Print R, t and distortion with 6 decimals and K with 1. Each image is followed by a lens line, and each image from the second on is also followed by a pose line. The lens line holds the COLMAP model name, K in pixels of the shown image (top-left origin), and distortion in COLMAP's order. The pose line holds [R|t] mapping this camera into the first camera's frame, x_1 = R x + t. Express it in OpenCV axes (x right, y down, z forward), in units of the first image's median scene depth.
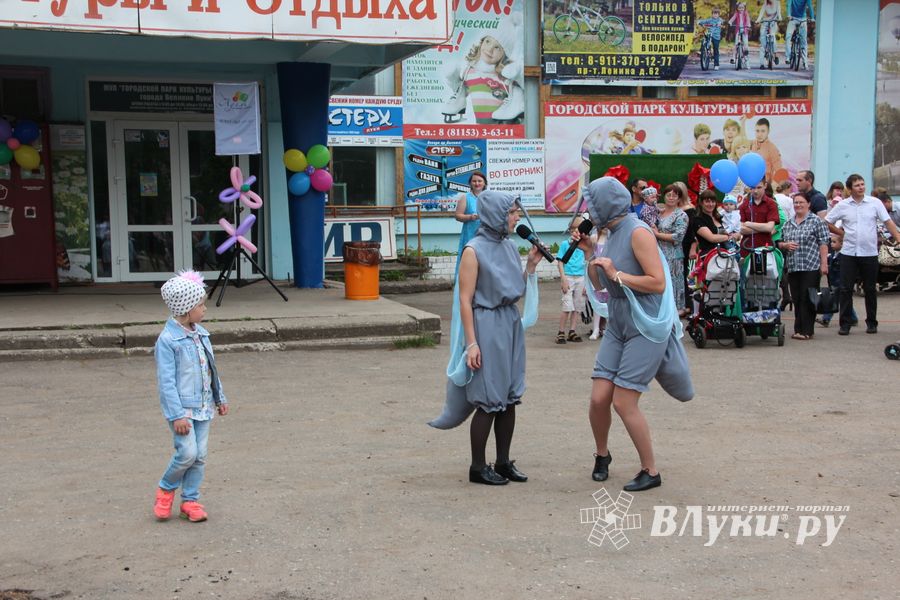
lens RADIAL K [[1296.3, 0, 454.0], [0, 1296.3, 326.5], [0, 0, 1]] dist [0.025055, 0.728204]
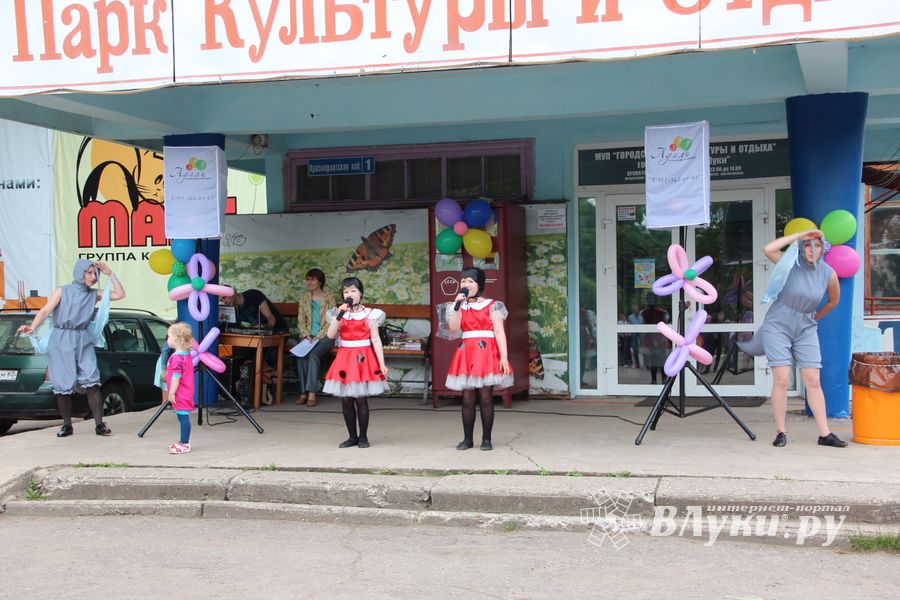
lens RADIAL K [[1230.7, 0, 450.1], [0, 1230.7, 317.4], [0, 0, 1]] dist [0.023350, 0.607168]
pose [[0.839304, 0.003167, -0.543653, 0.071311], [-0.045229, 0.996923, -0.064019, -0.028507], [0.541778, 0.078321, 0.836865, 0.305016]]
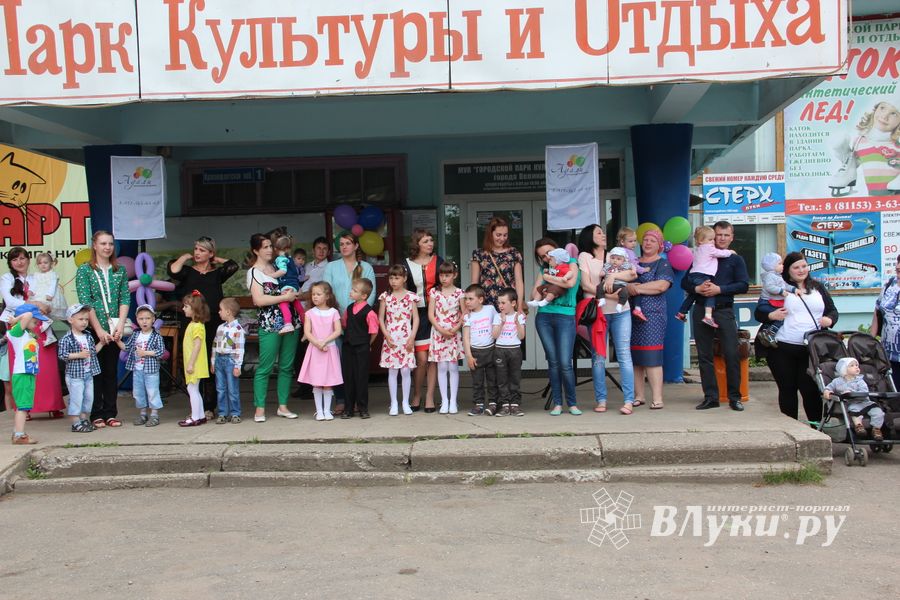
lens RADIAL K [[1048.4, 0, 449.7], [0, 1048.4, 320.8], [0, 0, 1]] dist [-0.036357, 0.331401]
pose [[0.937773, -0.005430, -0.347207, -0.004424], [-0.015364, 0.998250, -0.057108, -0.025818], [0.346909, 0.058889, 0.936048, 0.268053]]
